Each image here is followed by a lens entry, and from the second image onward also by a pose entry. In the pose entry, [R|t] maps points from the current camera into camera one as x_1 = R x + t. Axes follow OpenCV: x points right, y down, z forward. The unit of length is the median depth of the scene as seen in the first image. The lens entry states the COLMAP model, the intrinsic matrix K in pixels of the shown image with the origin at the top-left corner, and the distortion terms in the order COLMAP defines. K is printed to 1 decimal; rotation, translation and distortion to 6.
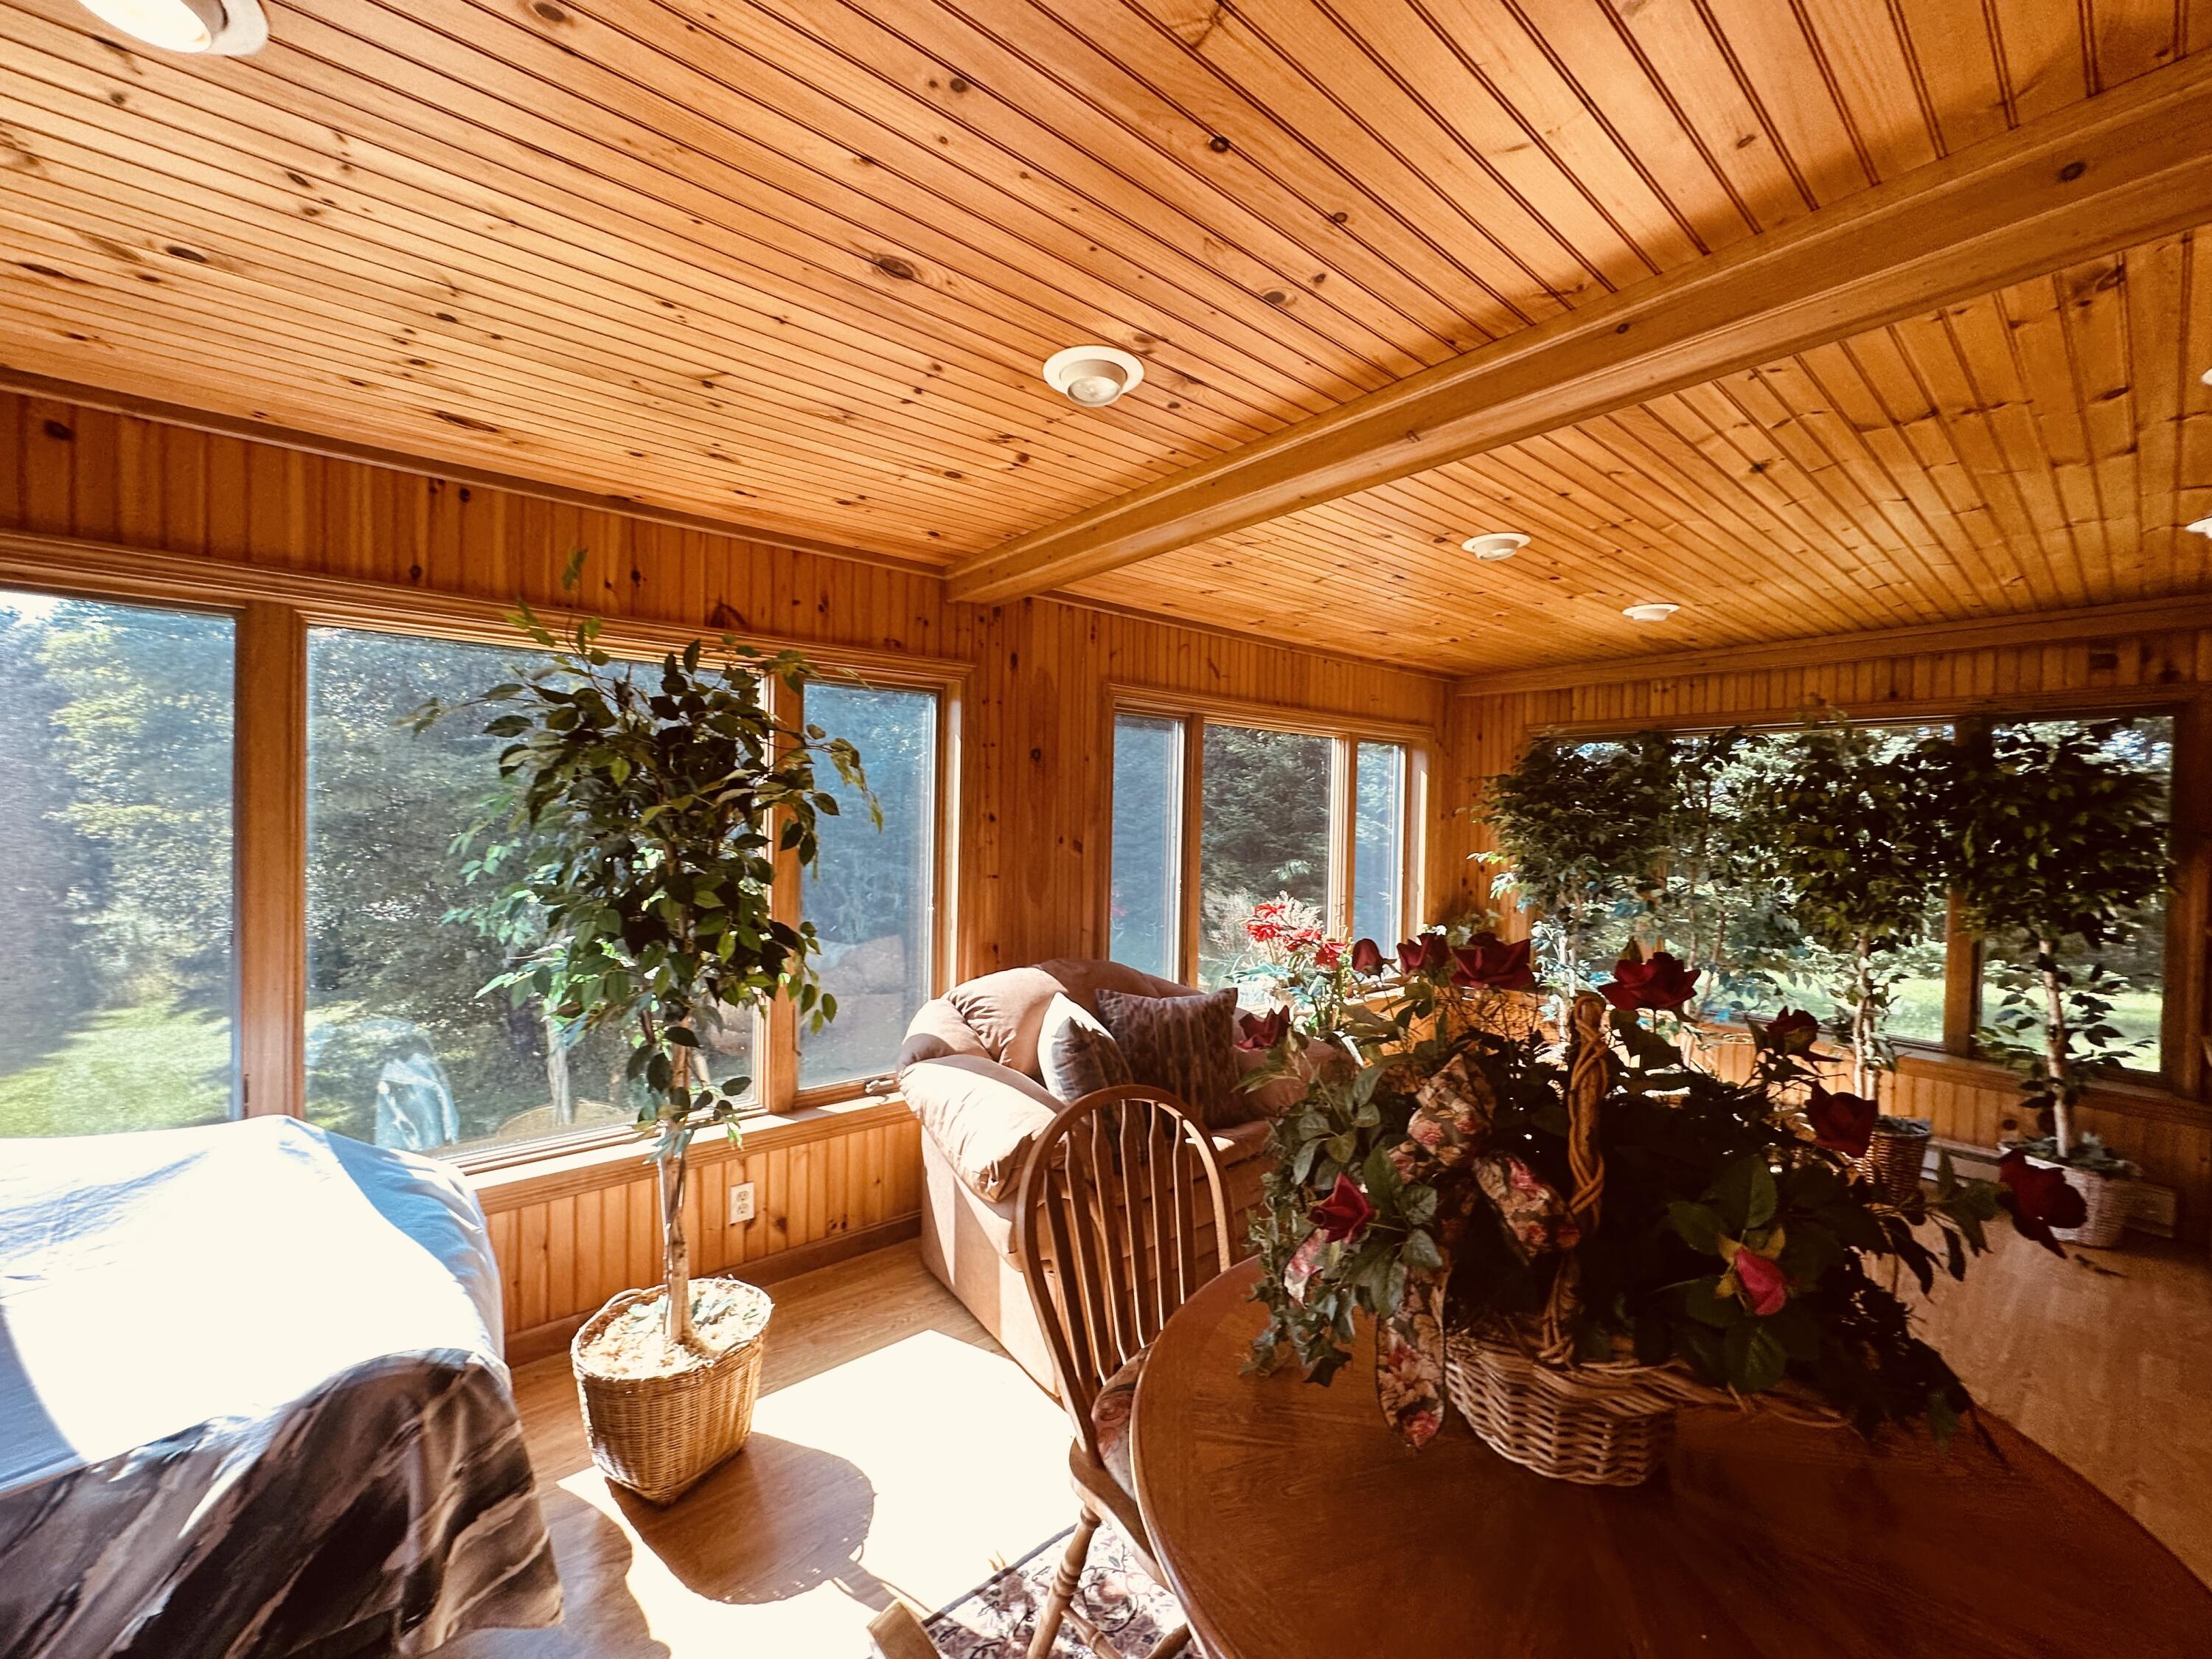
lens RADIAL K [[880.4, 0, 1107.7], [0, 880.4, 833.1], [0, 0, 1]] dist [-0.003241, 0.000304]
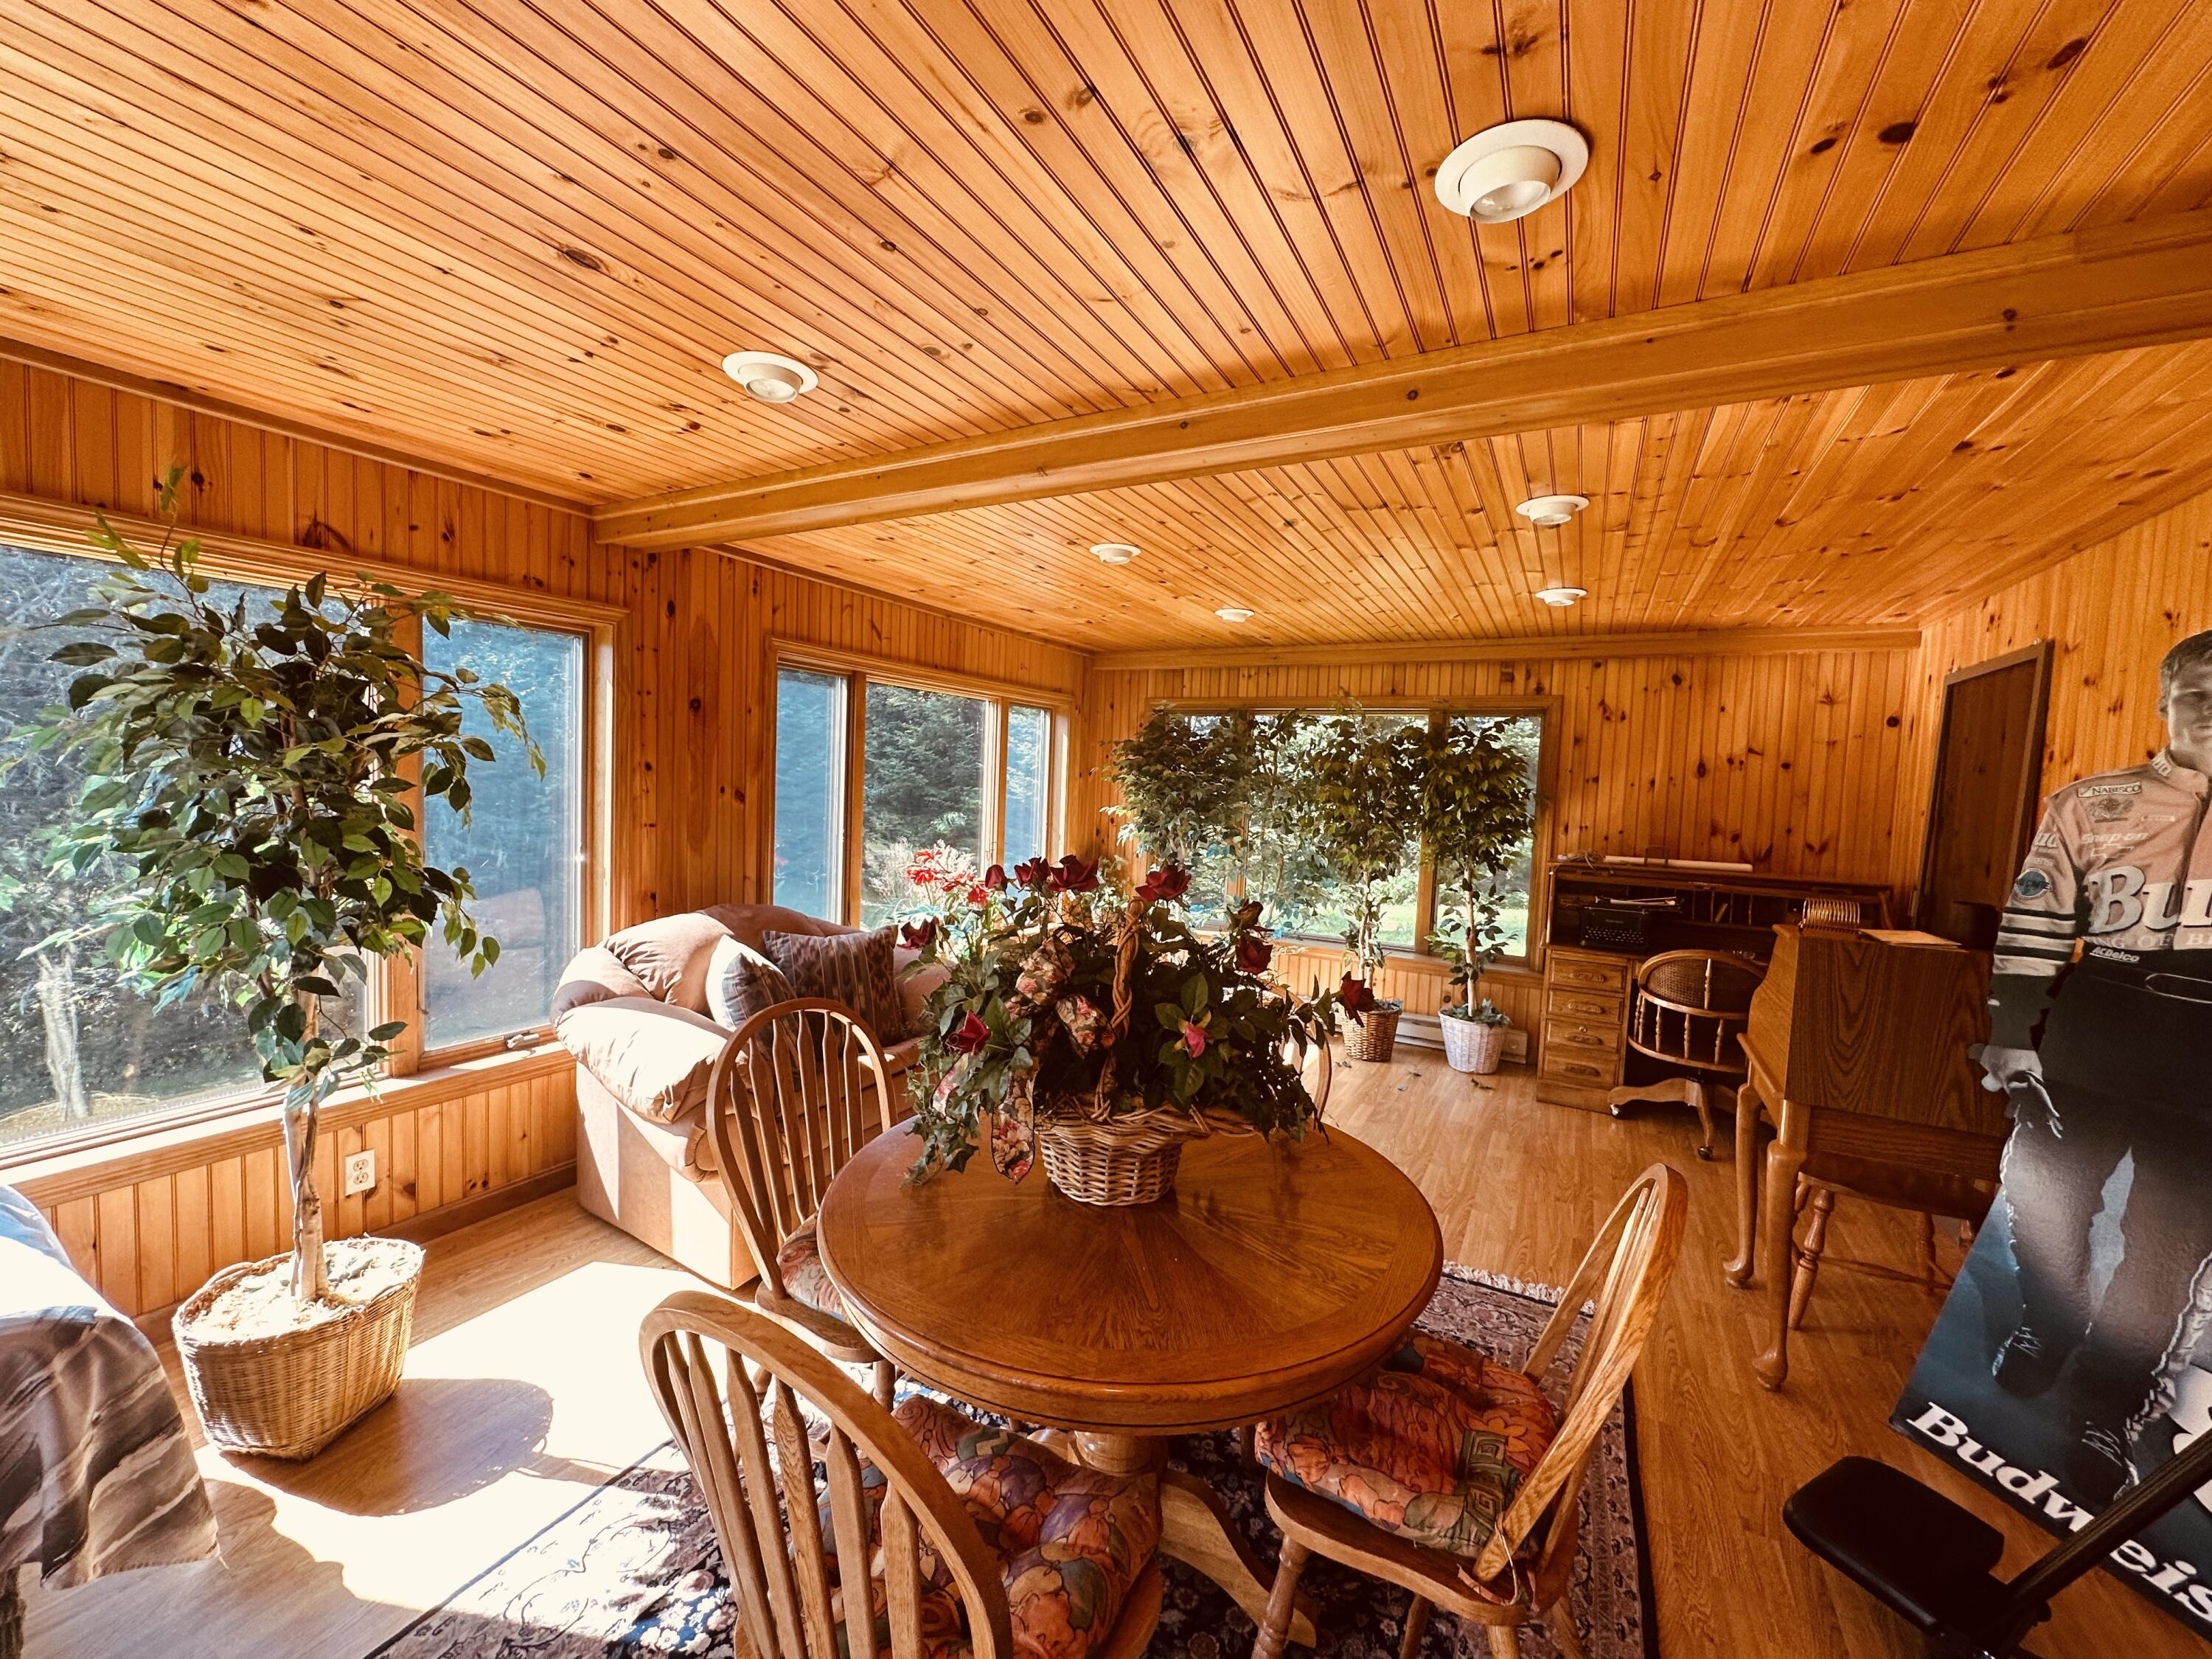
lens RADIAL K [[880.4, 0, 1107.7], [0, 880.4, 833.1], [0, 0, 1]] dist [-0.003241, 0.000304]
pose [[0.928253, -0.003414, 0.371933, -0.029764], [-0.015887, 0.998681, 0.048816, 0.001512], [-0.371609, -0.051222, 0.926975, -0.188248]]
